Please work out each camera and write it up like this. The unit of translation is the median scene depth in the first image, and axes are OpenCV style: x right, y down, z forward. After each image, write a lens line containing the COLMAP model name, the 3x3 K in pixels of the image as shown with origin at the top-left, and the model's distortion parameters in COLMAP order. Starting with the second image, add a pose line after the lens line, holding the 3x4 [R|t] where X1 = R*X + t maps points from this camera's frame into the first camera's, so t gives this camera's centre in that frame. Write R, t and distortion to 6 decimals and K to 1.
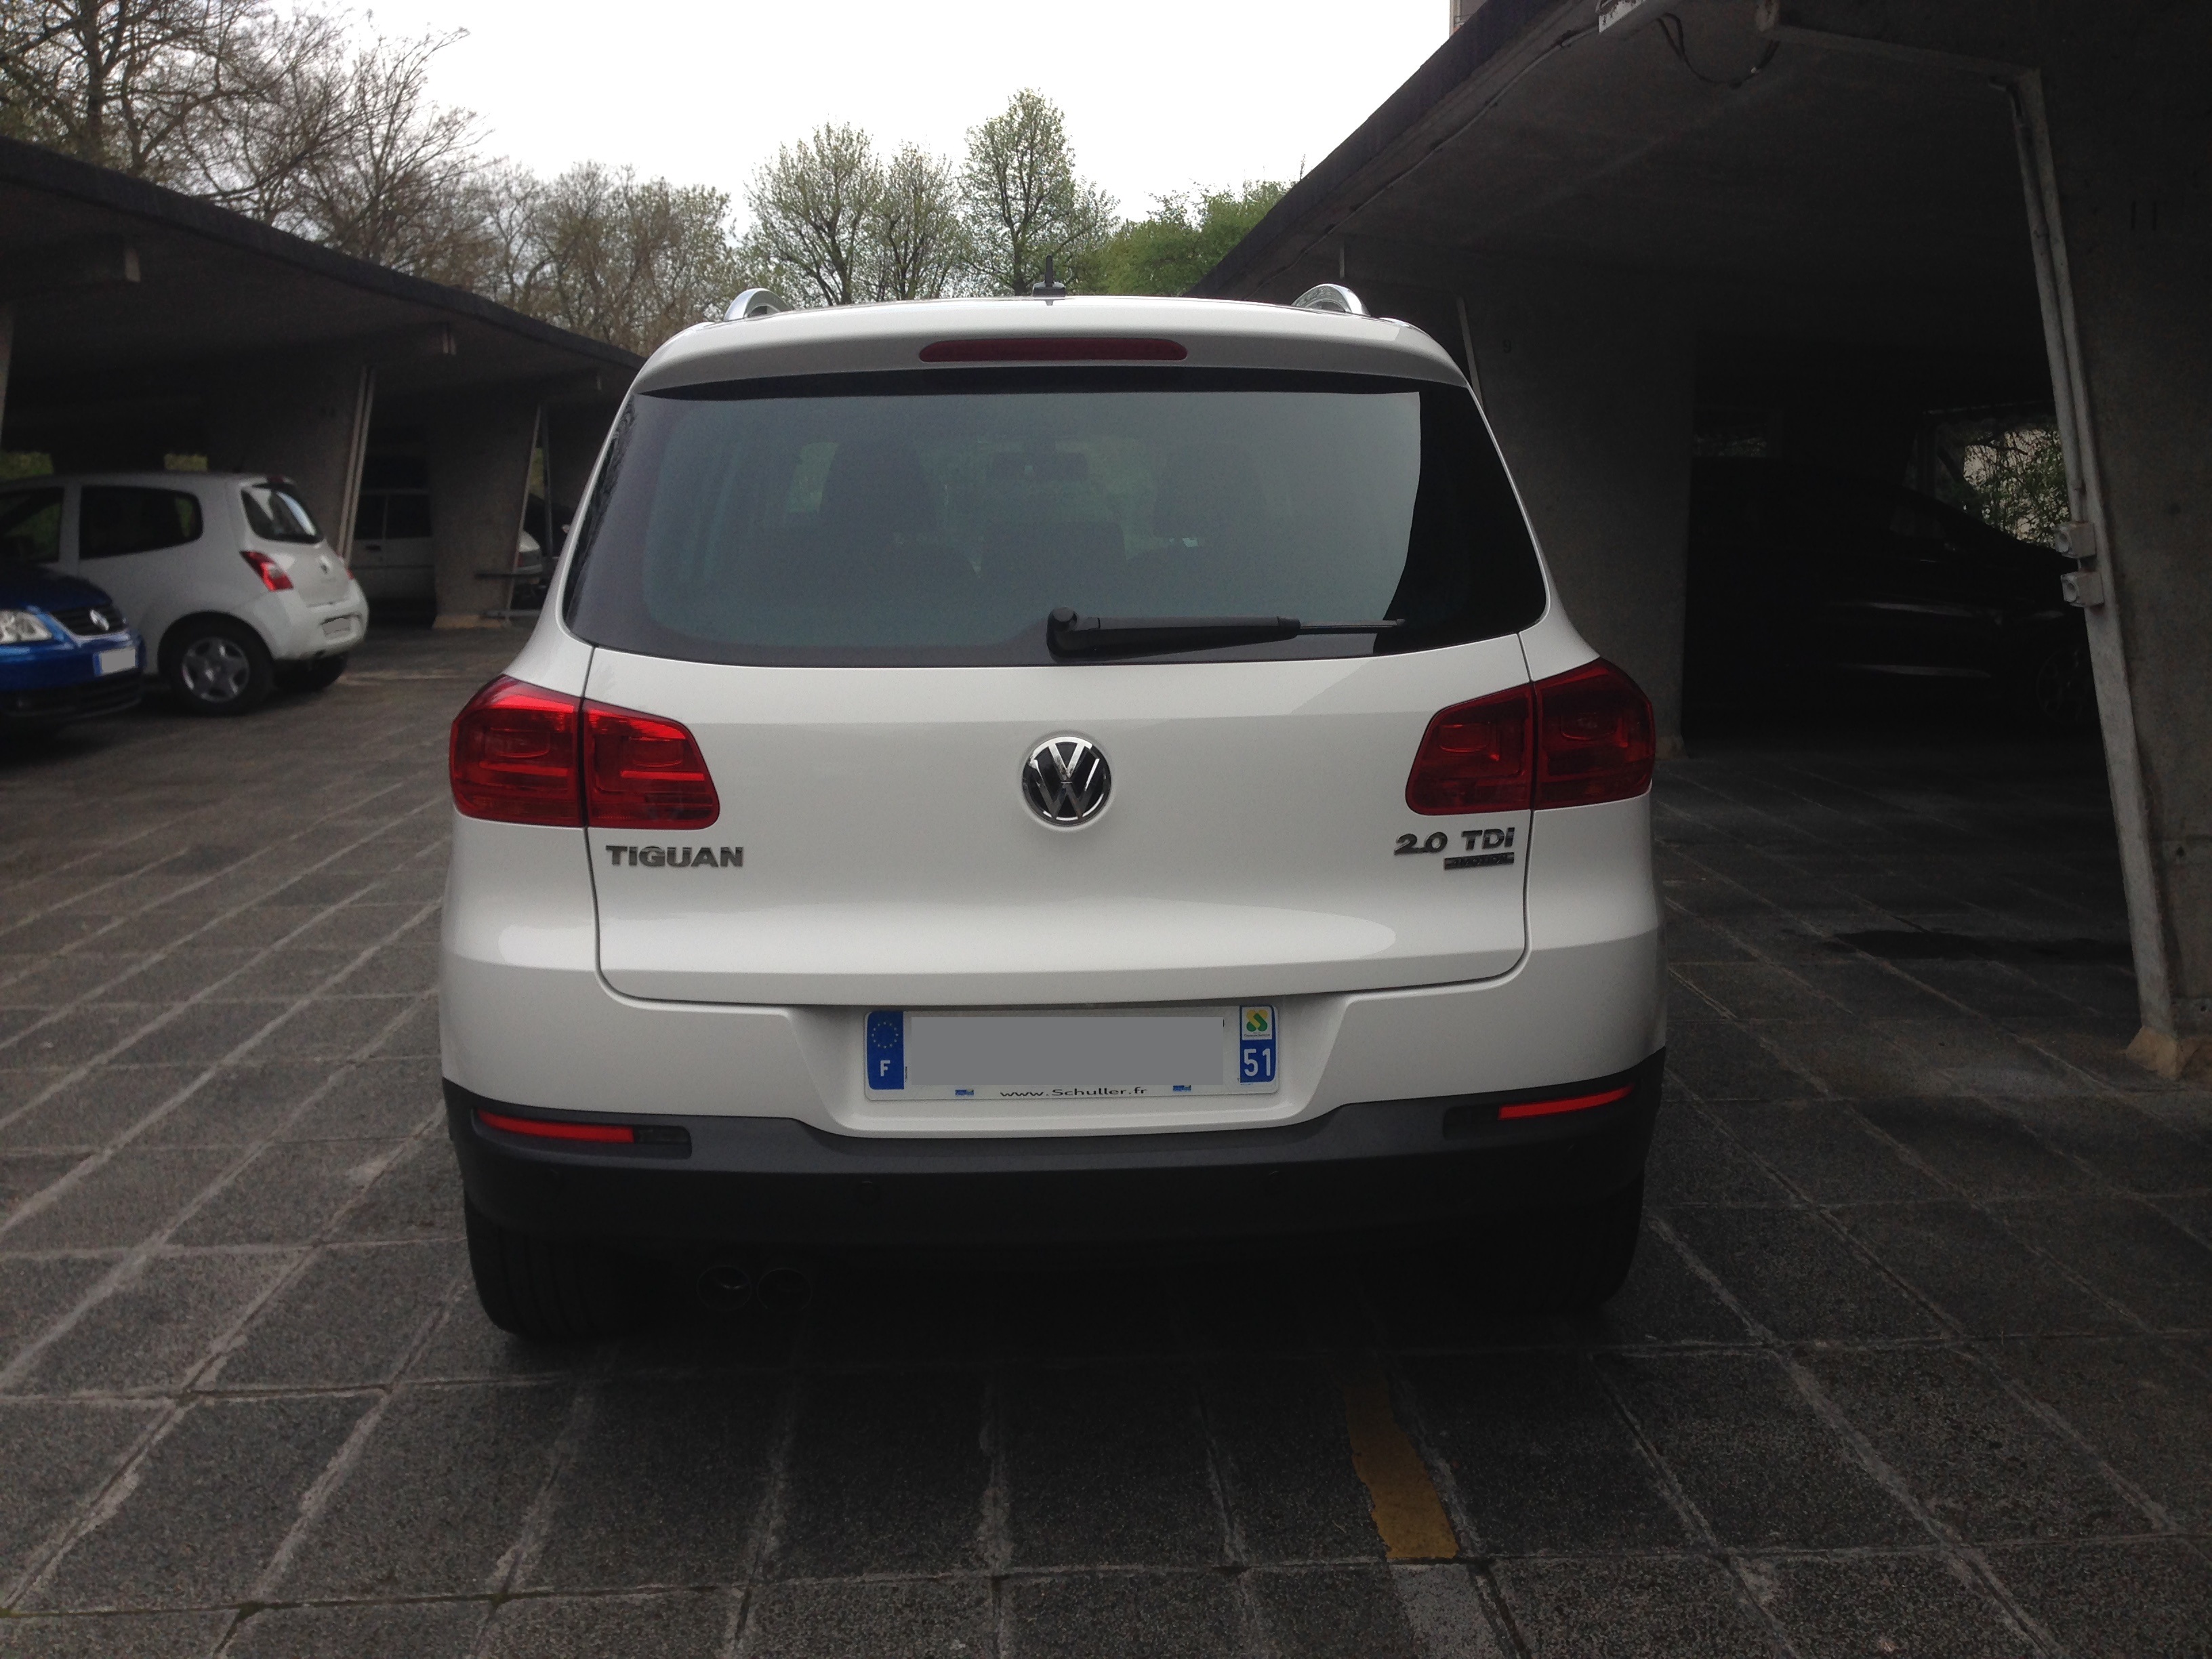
lens RADIAL K [[2020.5, 0, 1186.5], [0, 2020.5, 833.4], [0, 0, 1]] dist [0.131942, -0.000234]
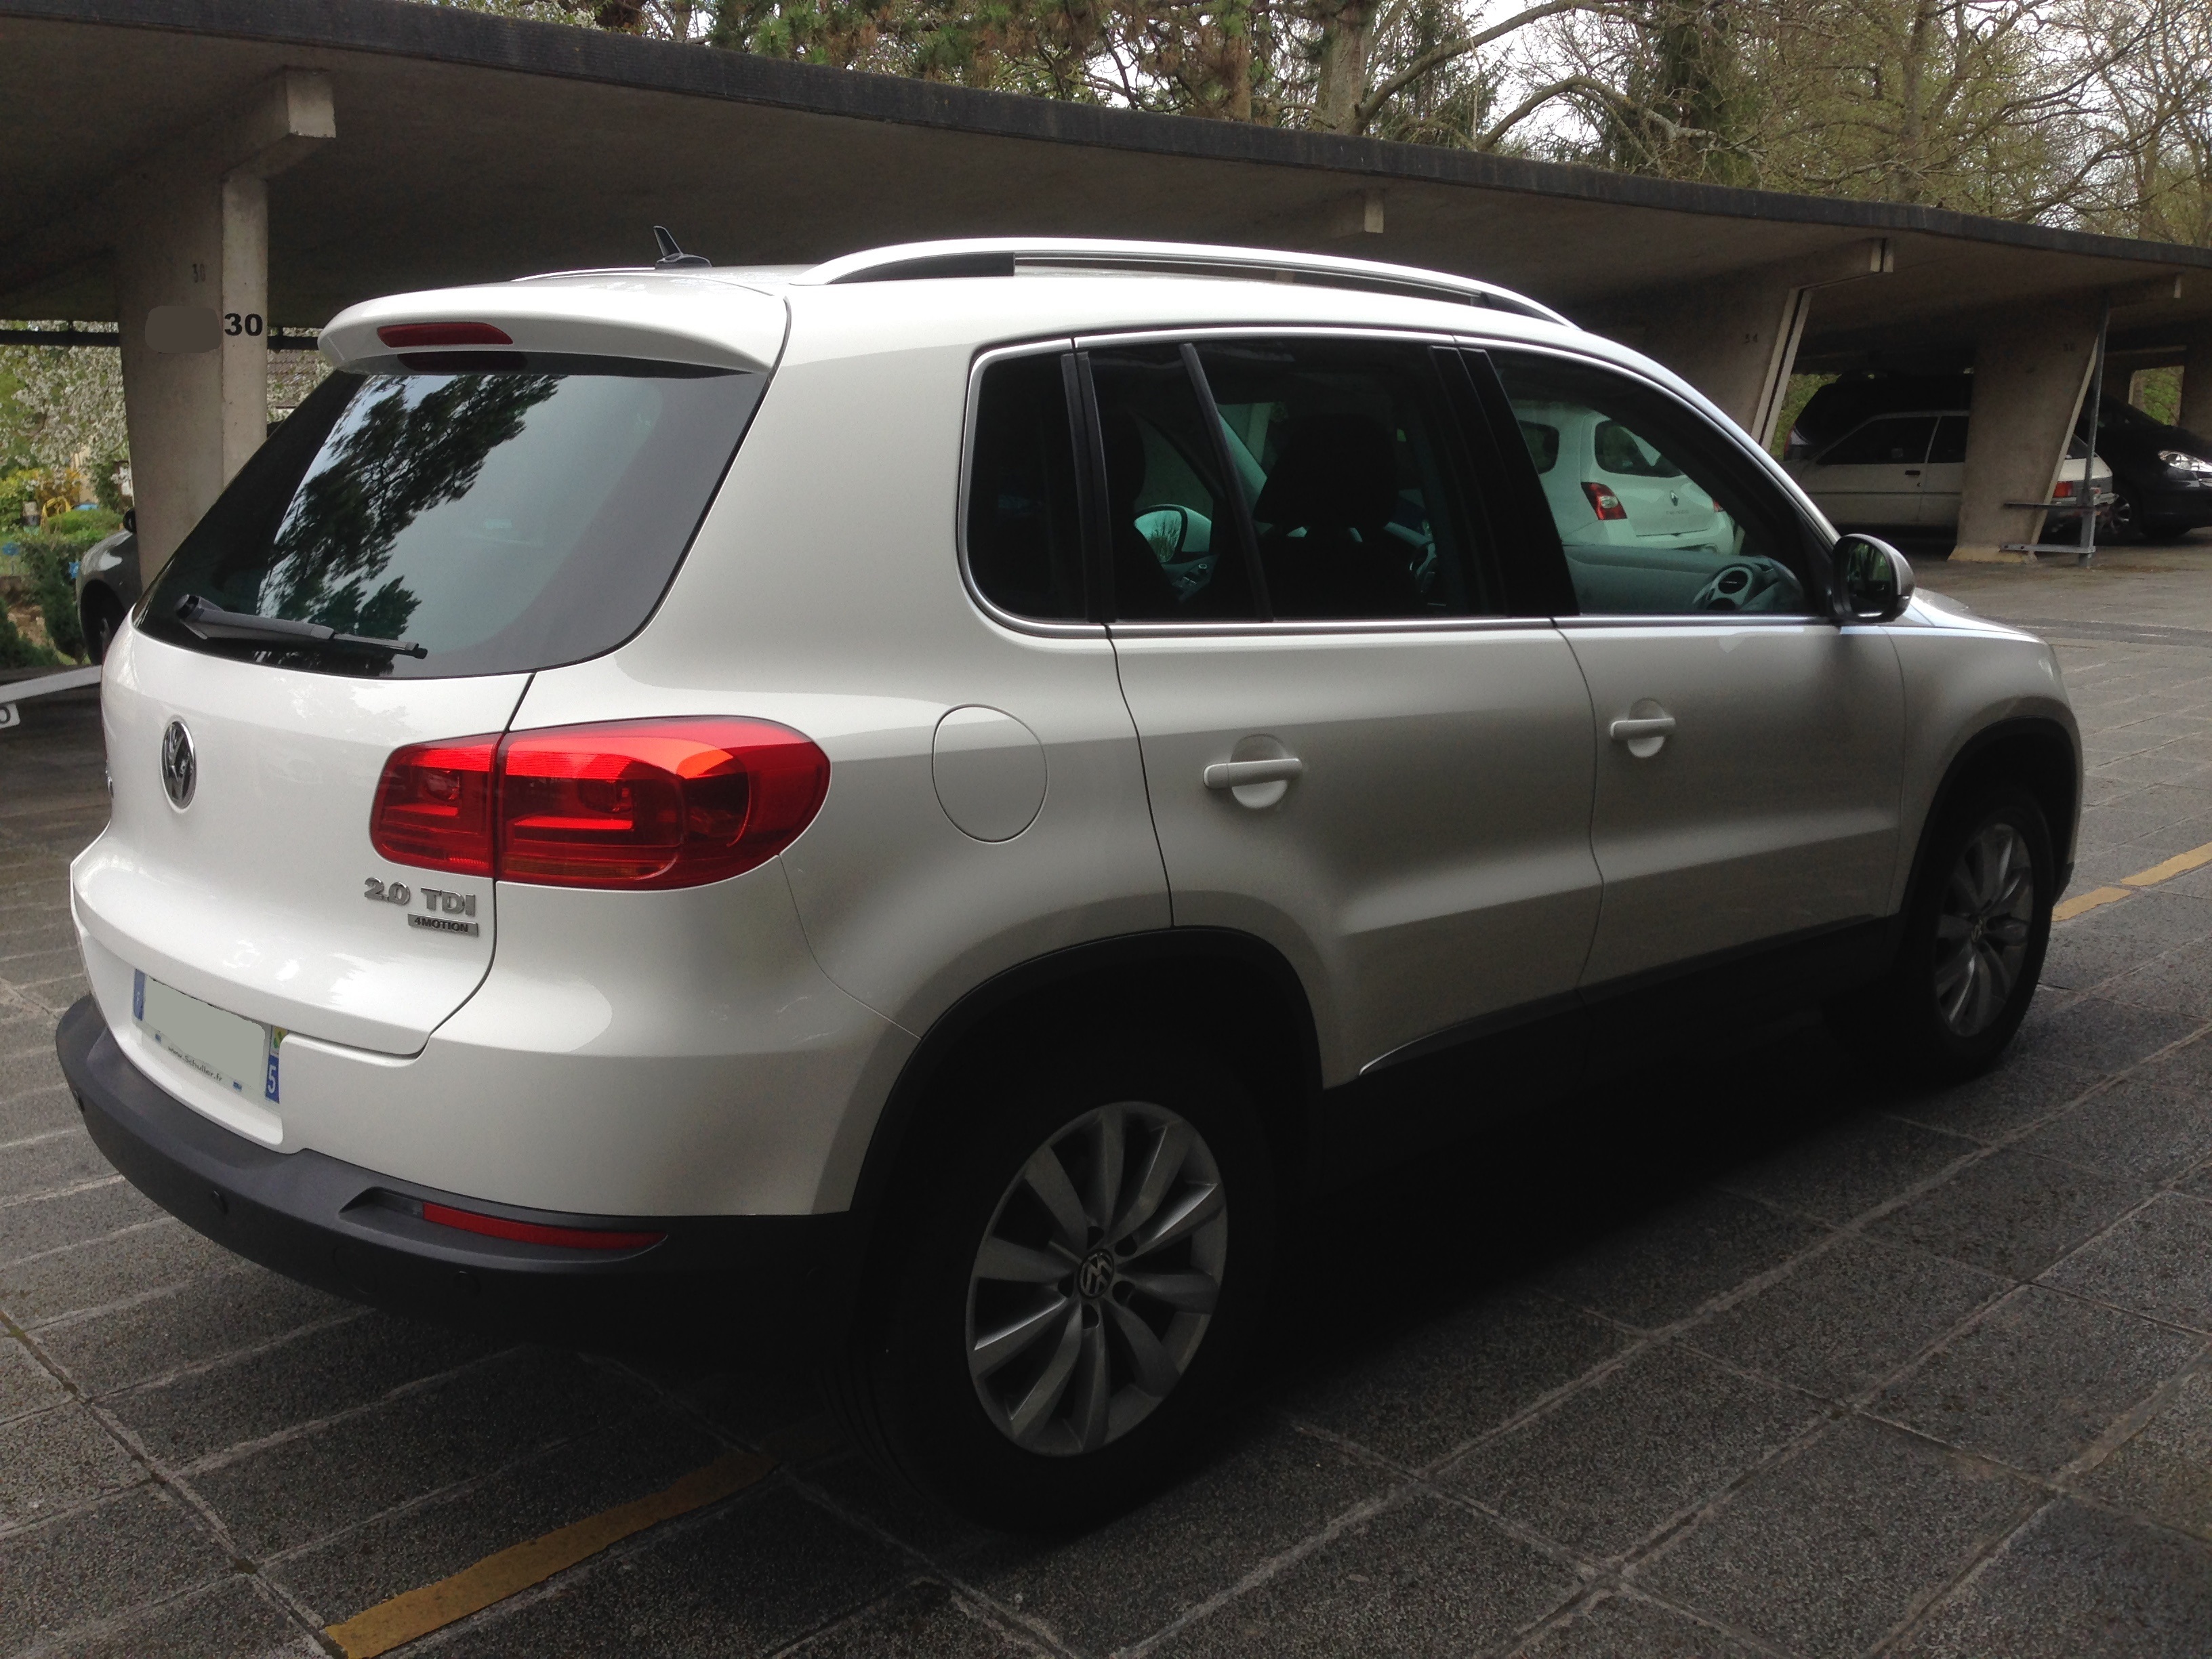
lens RADIAL K [[2055.7, 0, 1106.0], [0, 2055.7, 829.5], [0, 0, 1]] dist [0.146638, -0.263337]
pose [[0.639236, 0.160976, -0.751973, 0.939863], [-0.132982, 0.986253, 0.098083, -0.144653], [0.757425, 0.037301, 0.651856, 0.593901]]
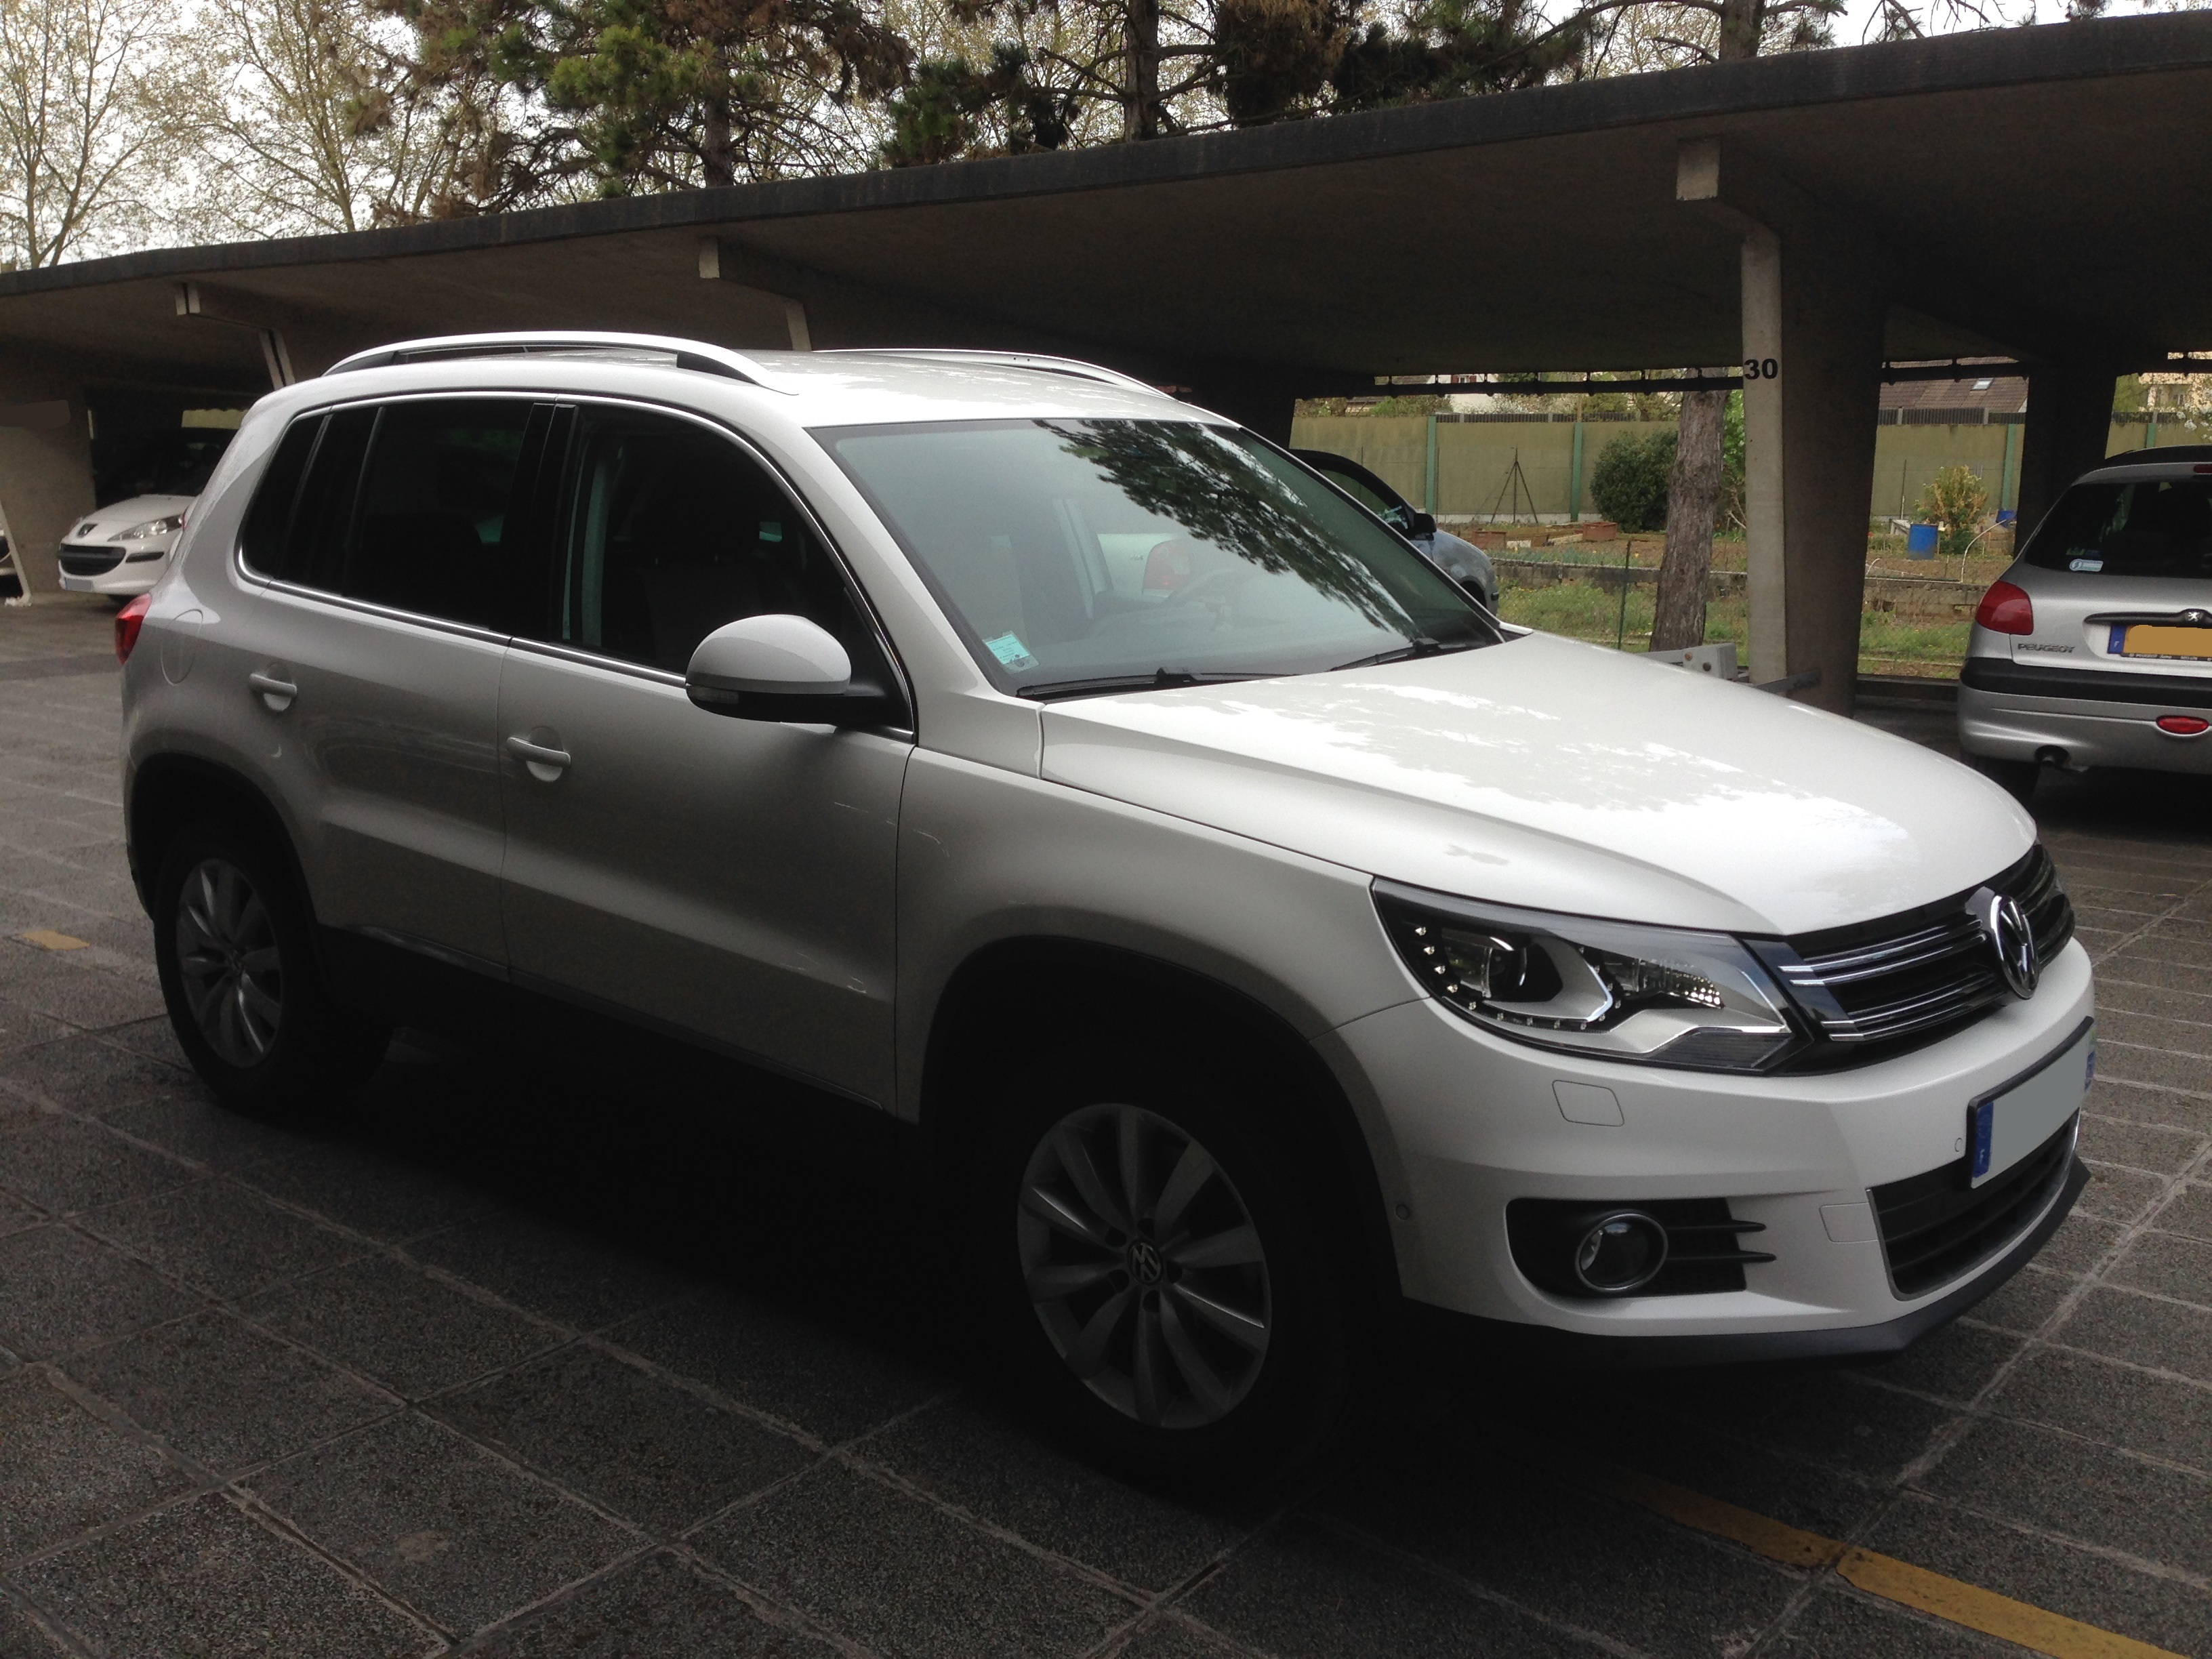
lens RADIAL K [[2055.7, 0, 1106.0], [0, 2055.7, 829.5], [0, 0, 1]] dist [0.146638, -0.263337]
pose [[-0.712638, 0.139912, -0.687439, 0.868442], [-0.109740, 0.945614, 0.306221, -0.526119], [0.692896, 0.293665, -0.658526, 2.781747]]
